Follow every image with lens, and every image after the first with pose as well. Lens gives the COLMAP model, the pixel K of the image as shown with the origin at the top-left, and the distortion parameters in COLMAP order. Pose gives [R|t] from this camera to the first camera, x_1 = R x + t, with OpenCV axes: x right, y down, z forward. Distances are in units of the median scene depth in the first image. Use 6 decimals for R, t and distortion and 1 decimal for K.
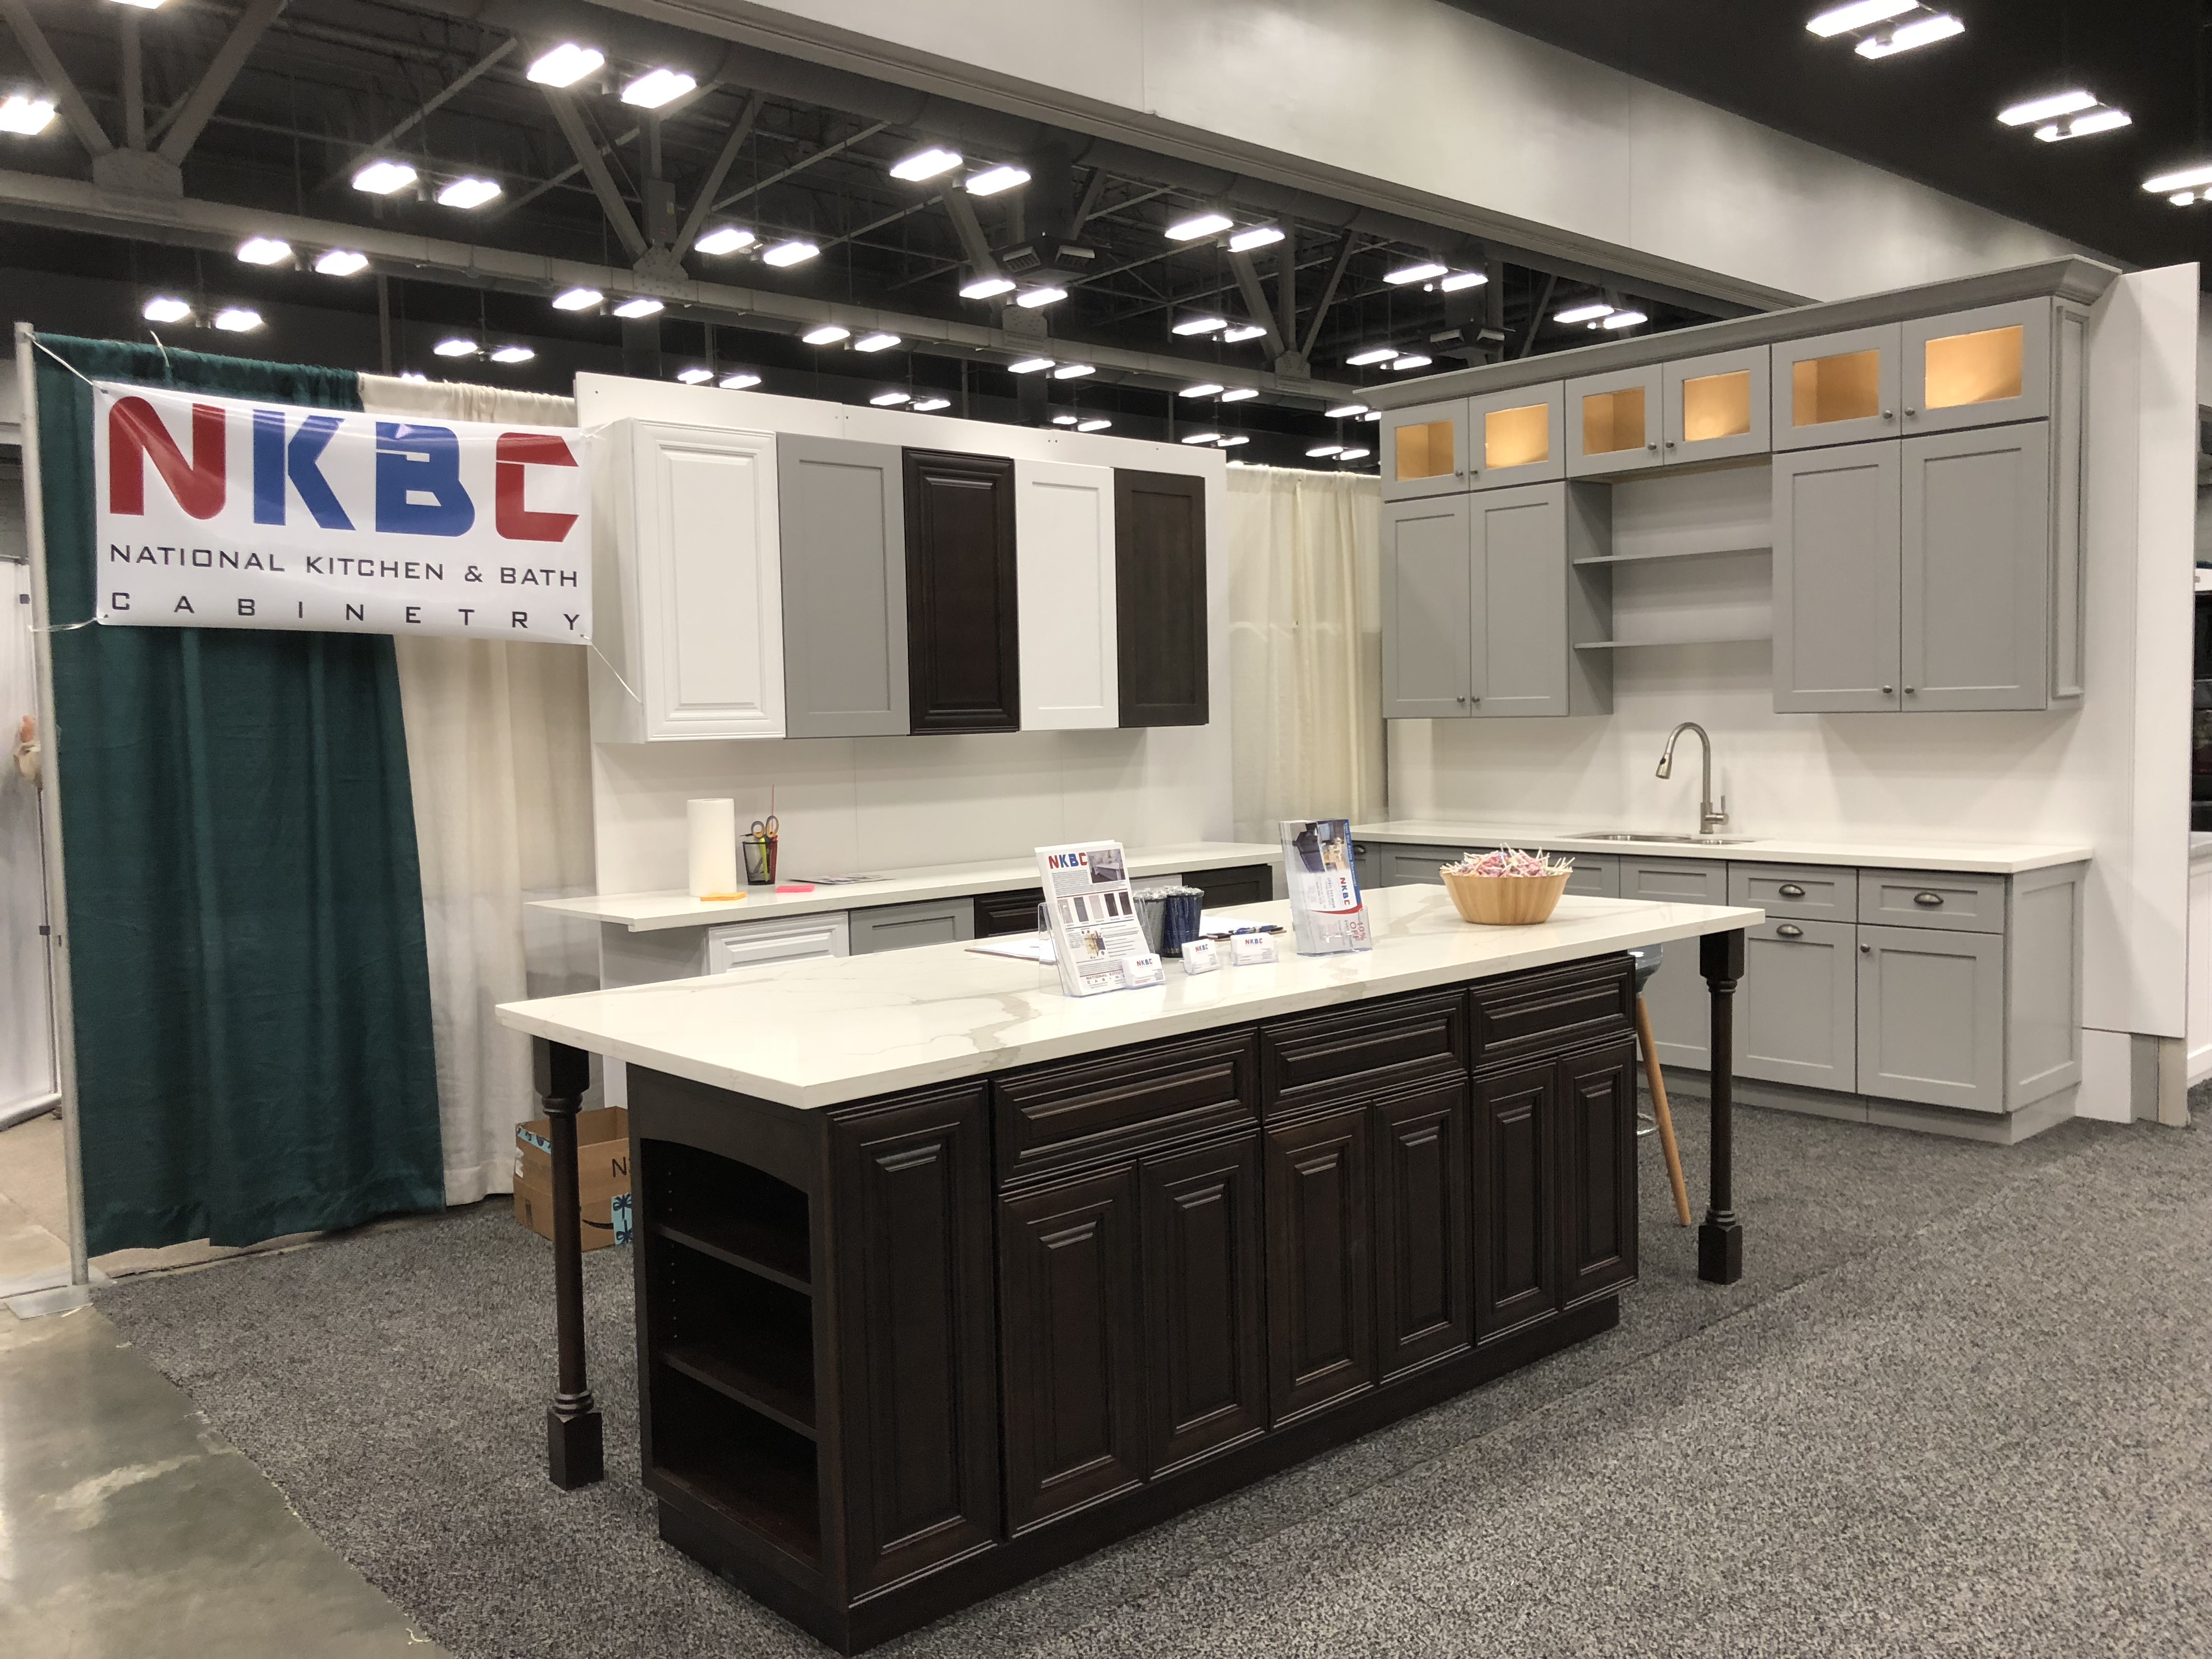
lens RADIAL K [[1809.7, 0, 1106.9], [0, 1809.7, 813.8], [0, 0, 1]] dist [0.037938, -0.038293]
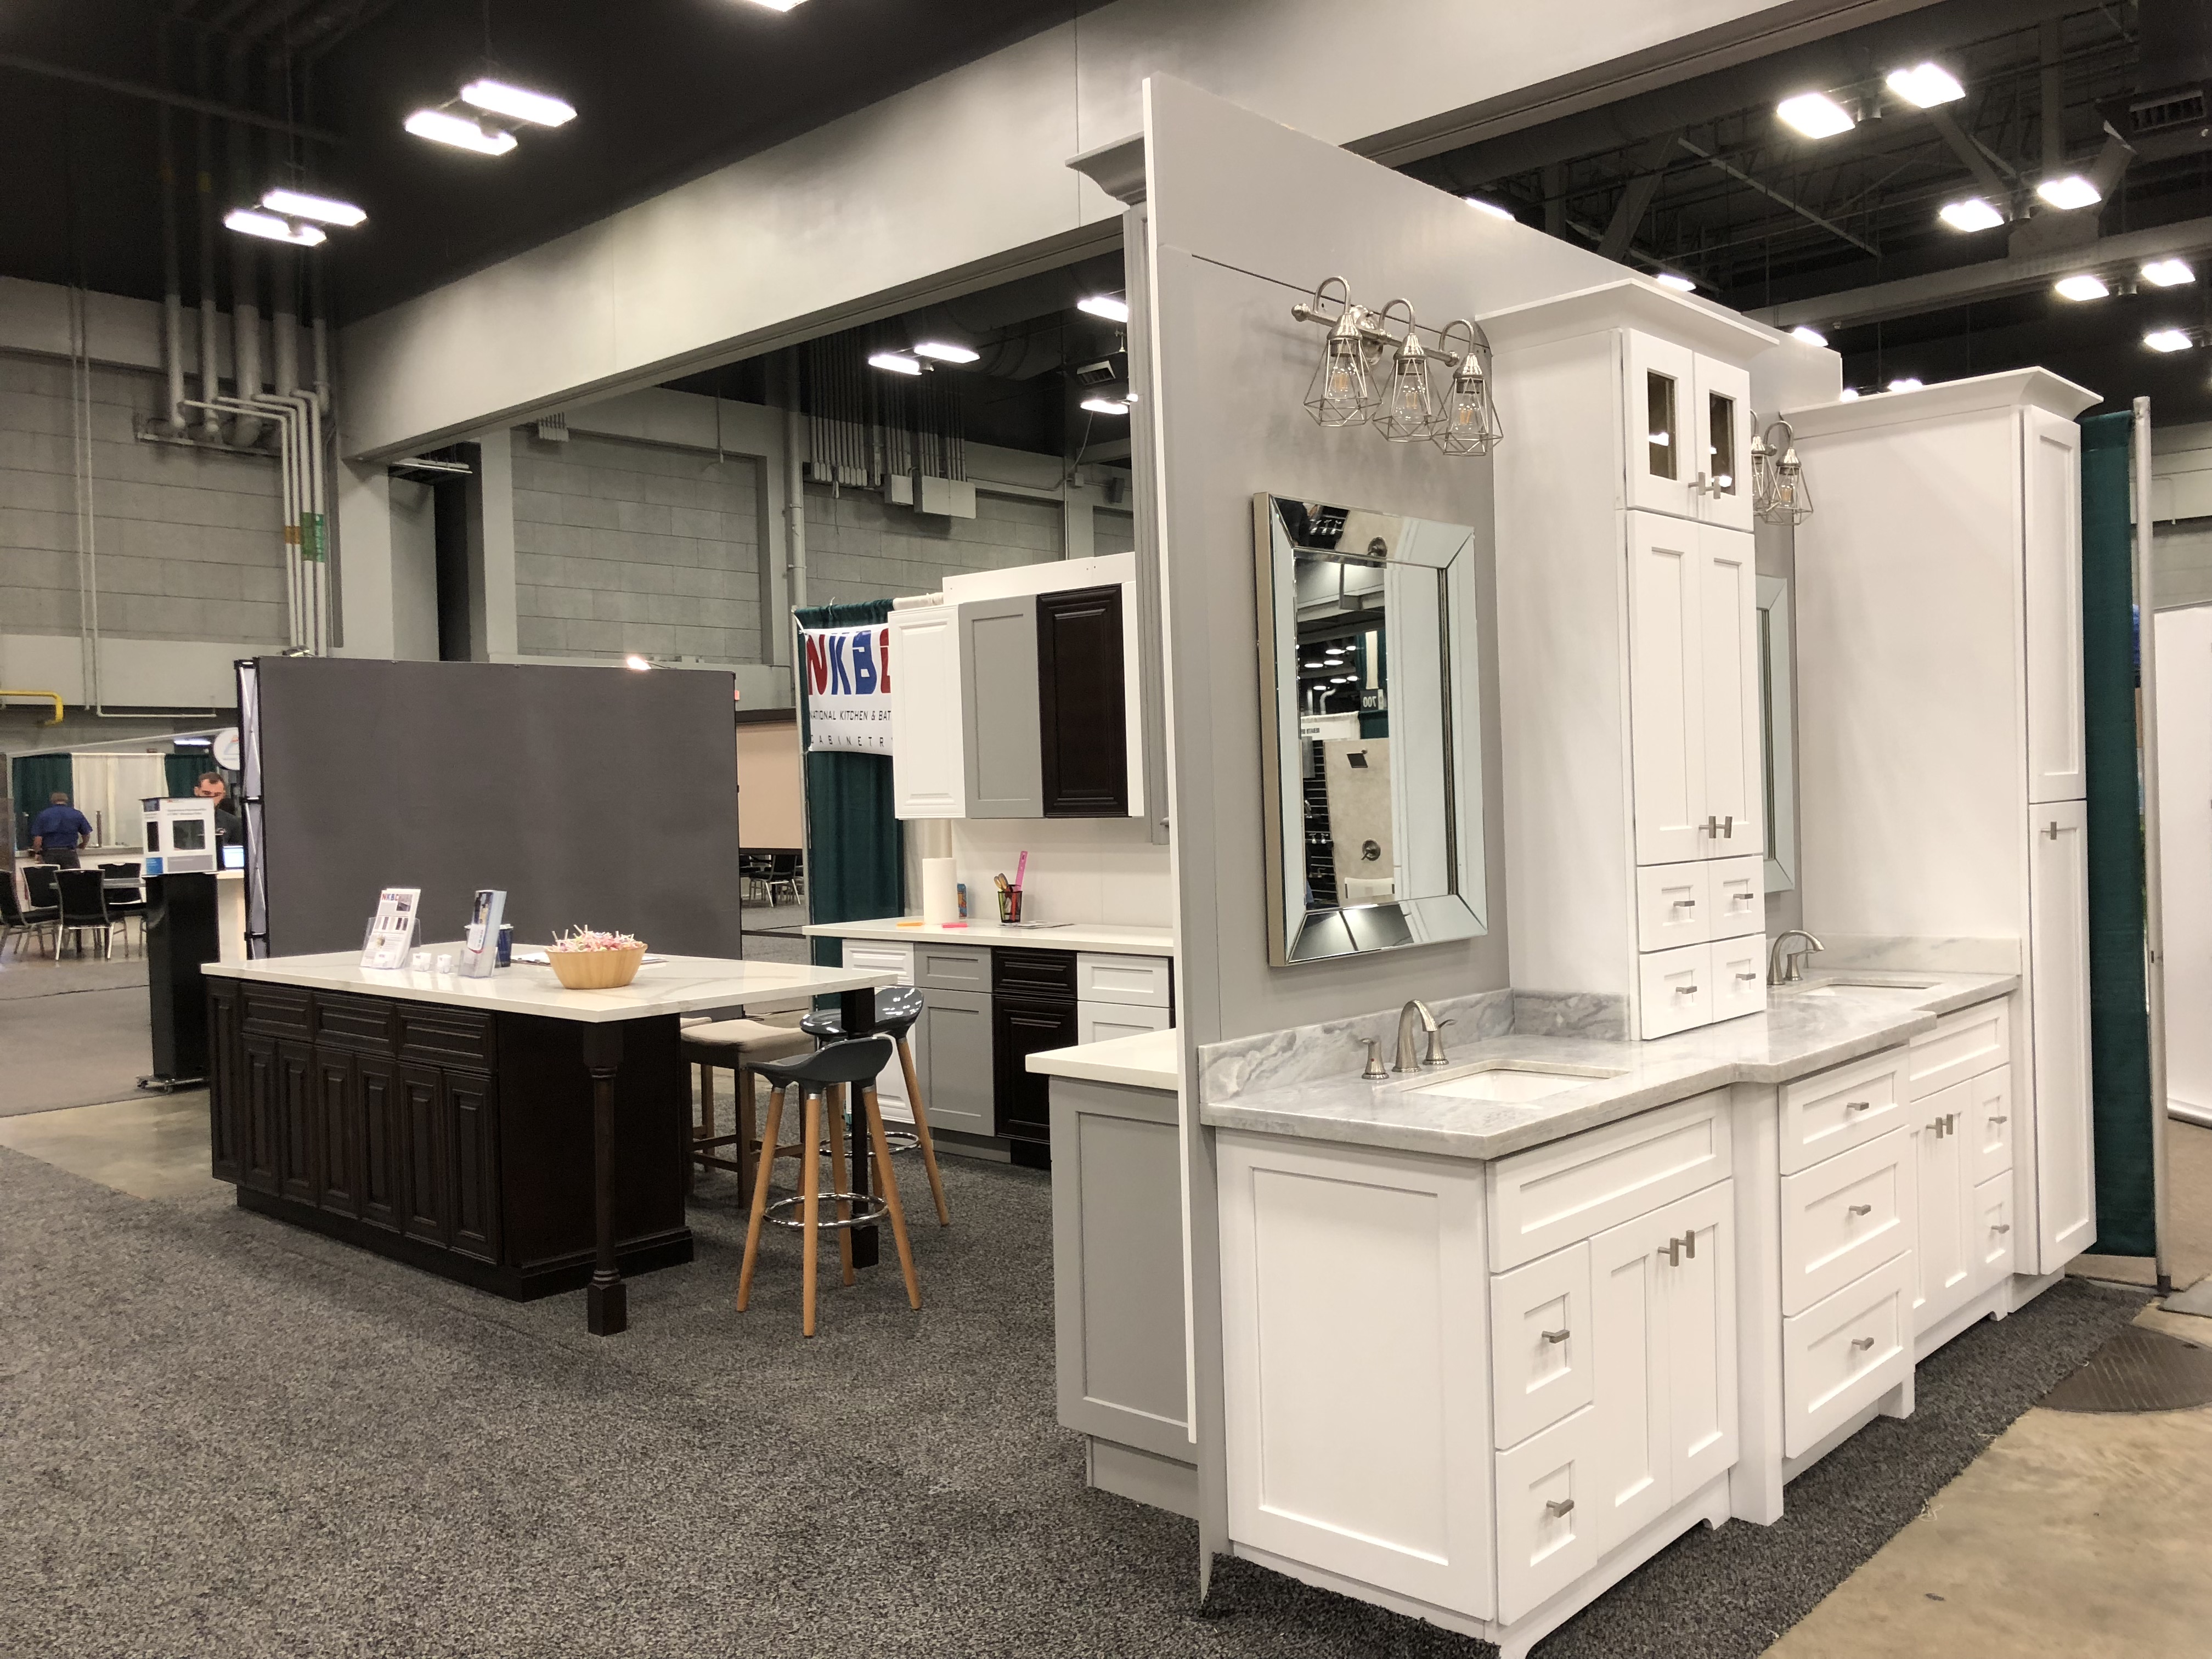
lens RADIAL K [[1803.3, 0, 1108.4], [0, 1803.3, 818.2], [0, 0, 1]] dist [0.018032, -0.003227]
pose [[0.094696, 0.031761, -0.994999, 1.158149], [-0.032096, 0.999069, 0.028836, -0.081087], [0.994989, 0.029205, 0.095628, 0.930062]]
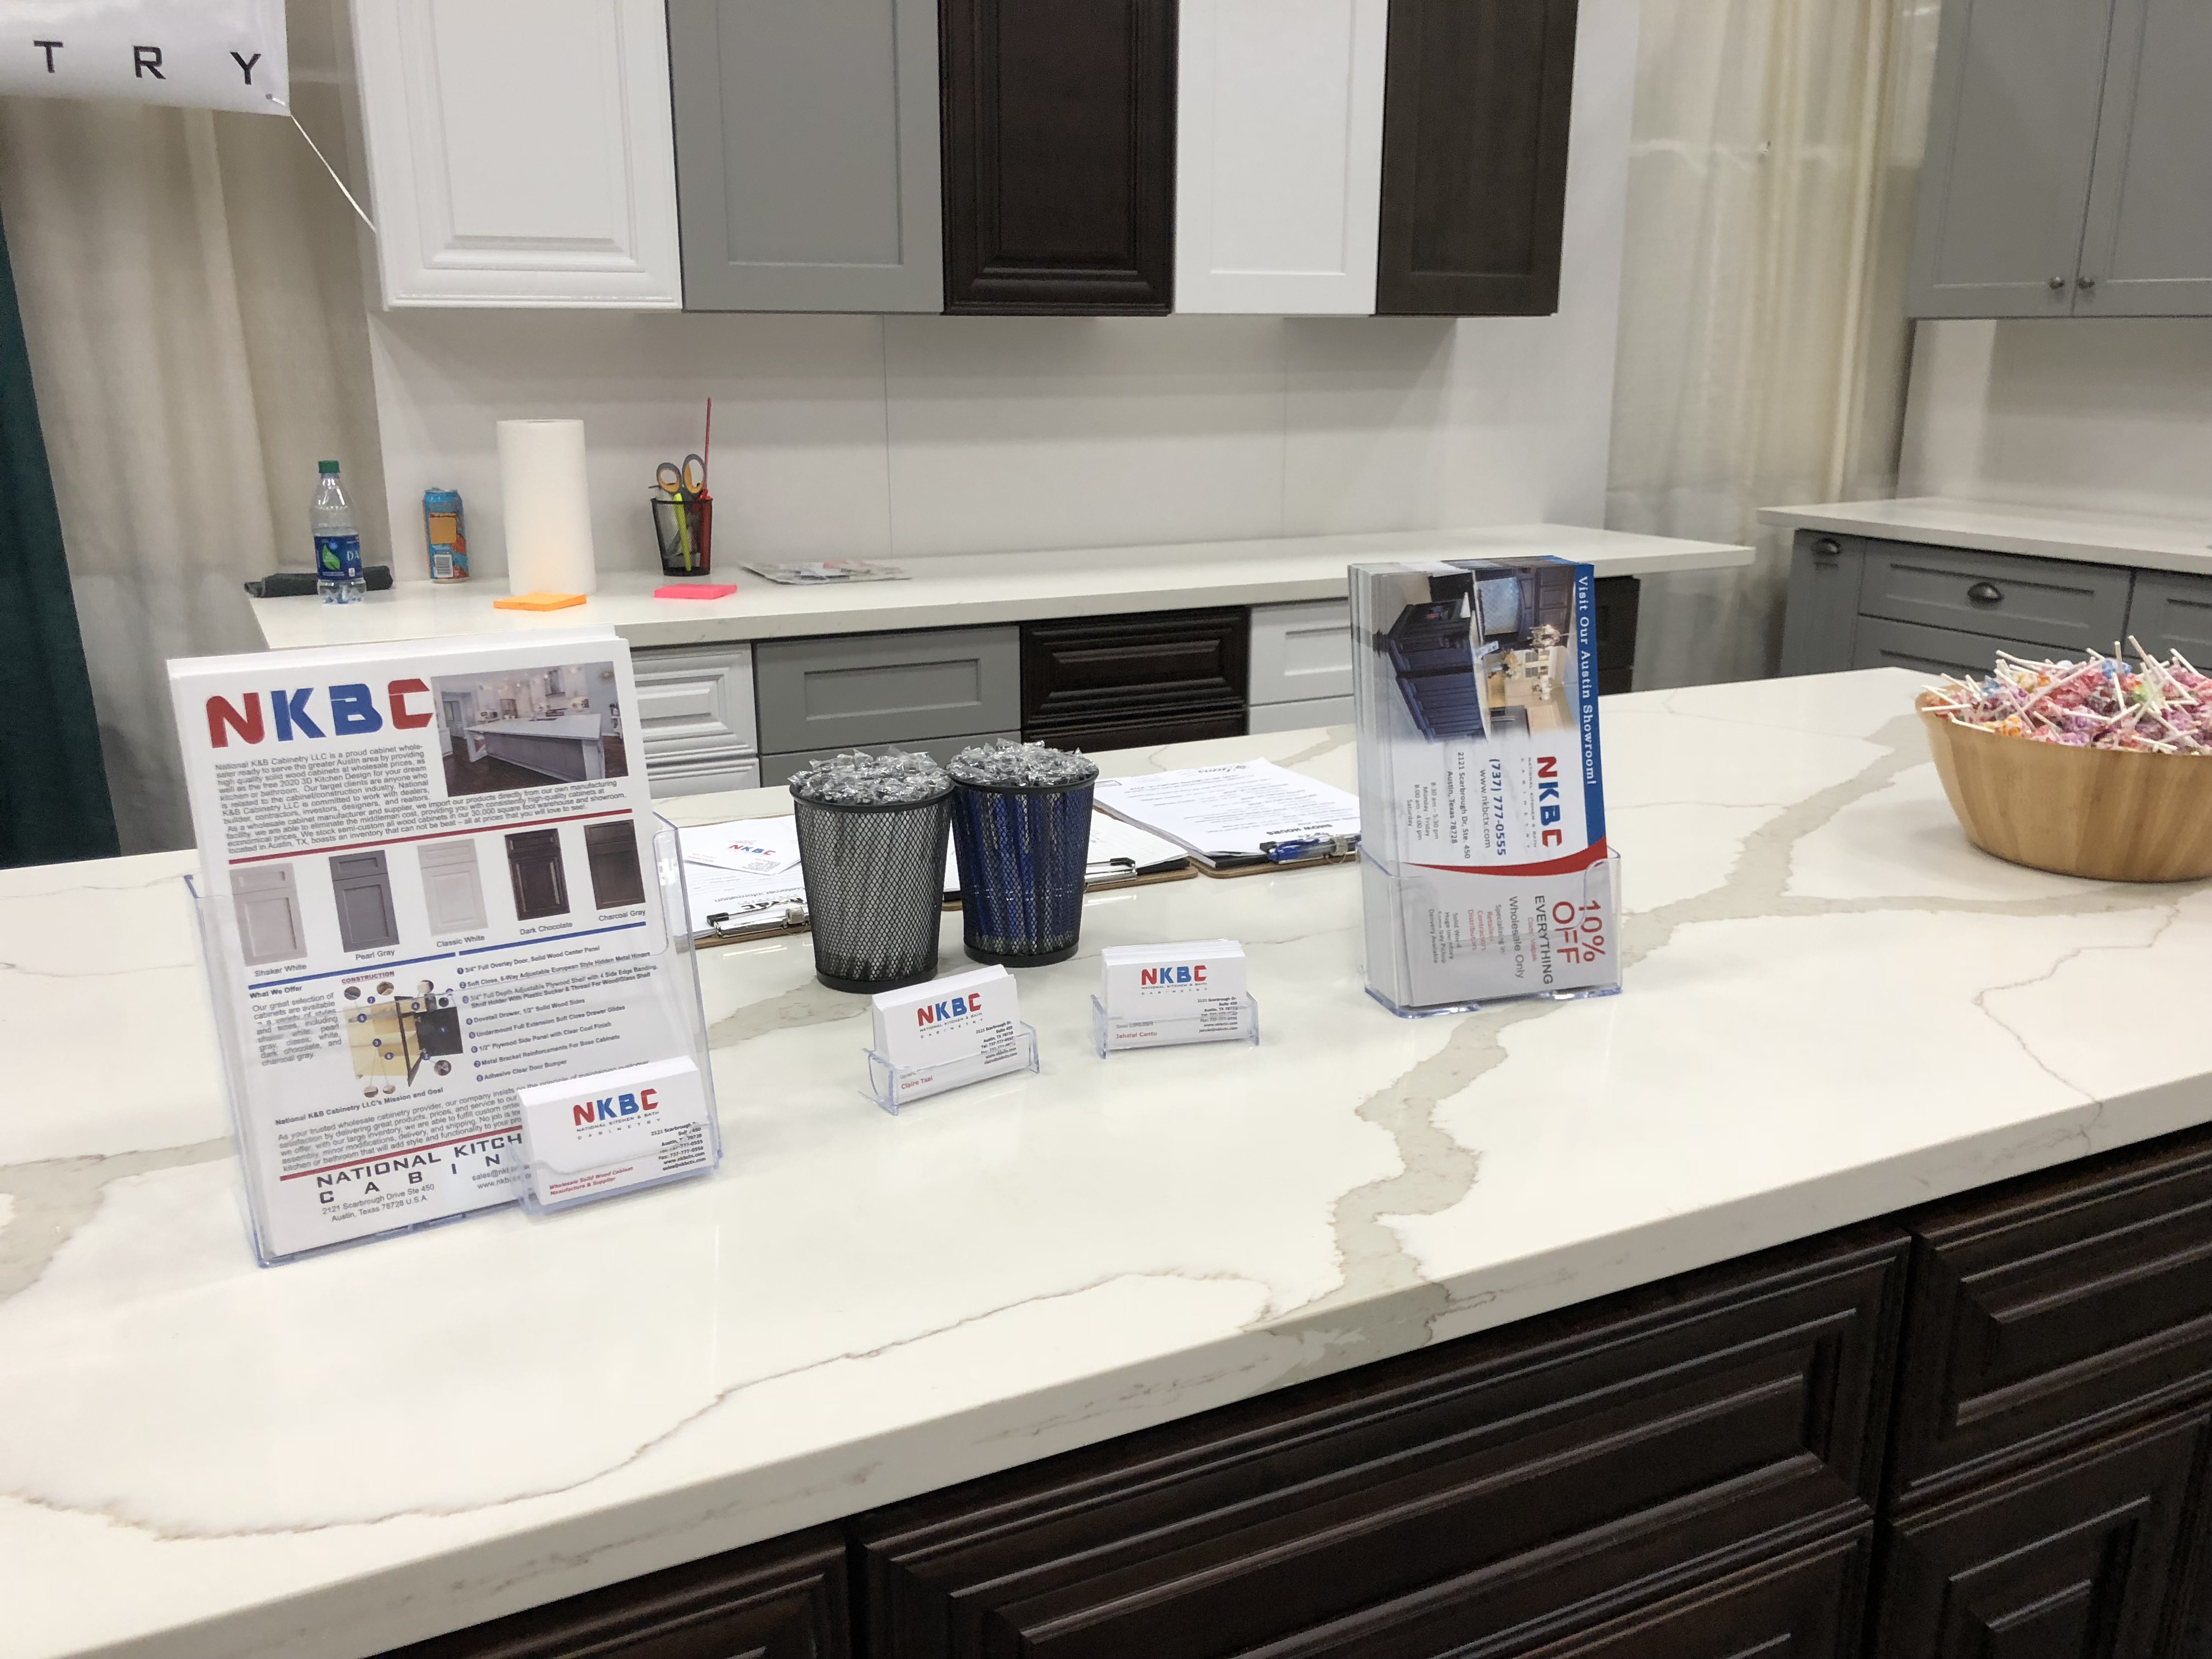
lens RADIAL K [[1826.4, 0, 1104.5], [0, 1826.4, 841.7], [0, 0, 1]] dist [0.047473, -0.071101]
pose [[0.963437, 0.094121, -0.250859, 0.092900], [-0.038267, 0.975007, 0.218852, -0.011039], [0.265187, -0.201251, 0.942960, 0.458844]]
